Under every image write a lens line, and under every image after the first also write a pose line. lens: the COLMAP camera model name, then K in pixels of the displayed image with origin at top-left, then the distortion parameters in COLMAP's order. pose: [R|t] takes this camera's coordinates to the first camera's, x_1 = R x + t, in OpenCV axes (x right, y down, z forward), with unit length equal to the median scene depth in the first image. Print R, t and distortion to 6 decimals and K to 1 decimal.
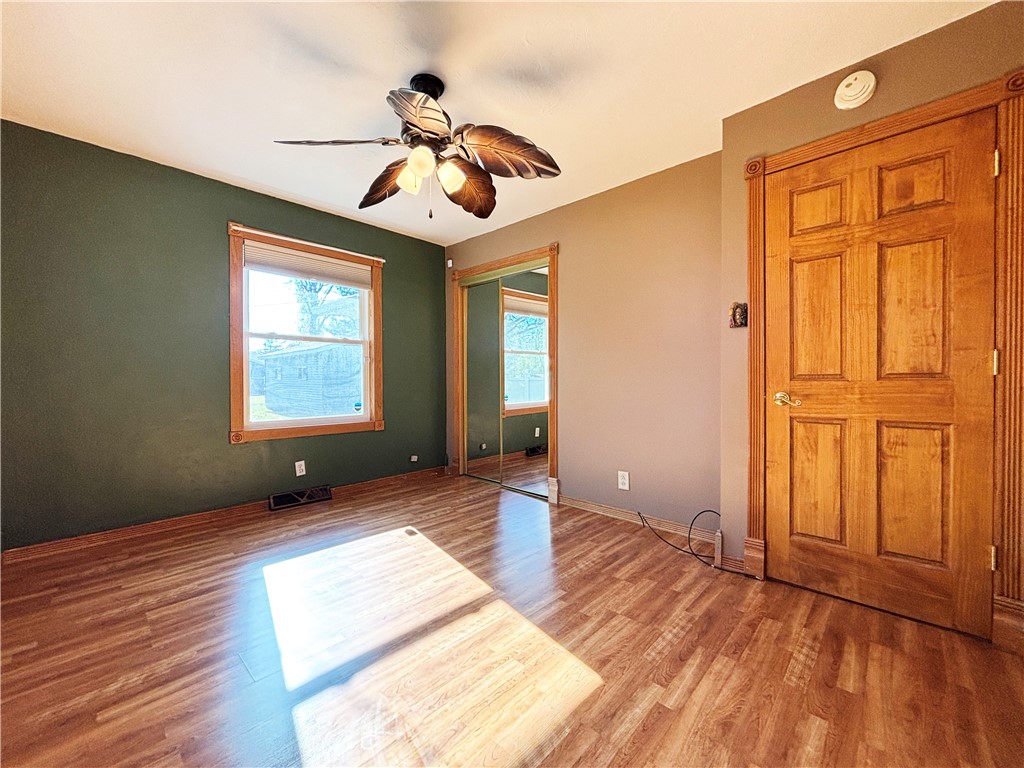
lens RADIAL K [[412.6, 0, 514.5], [0, 412.6, 384.9], [0, 0, 1]] dist [0.001438, -0.000129]
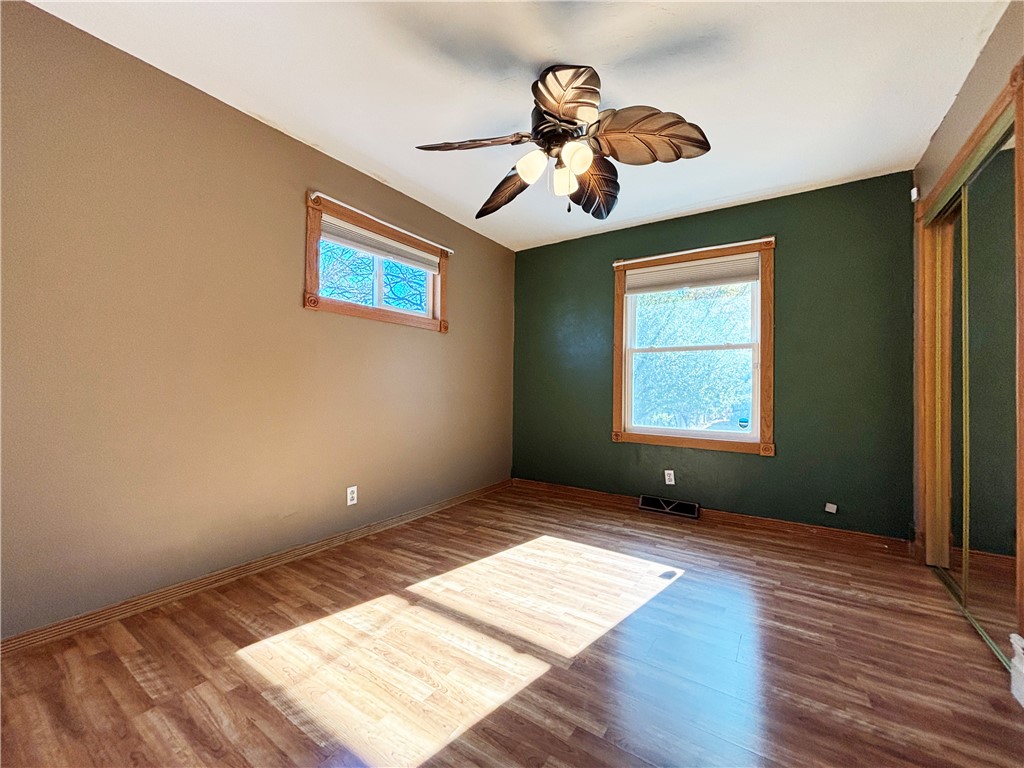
lens RADIAL K [[412.6, 0, 514.5], [0, 412.6, 384.9], [0, 0, 1]] dist [0.001438, -0.000129]
pose [[0.173359, -0.004853, -0.984847, 0.468602], [-0.028973, 0.999530, -0.010026, -0.003719], [0.984432, 0.030272, 0.173137, 0.502547]]
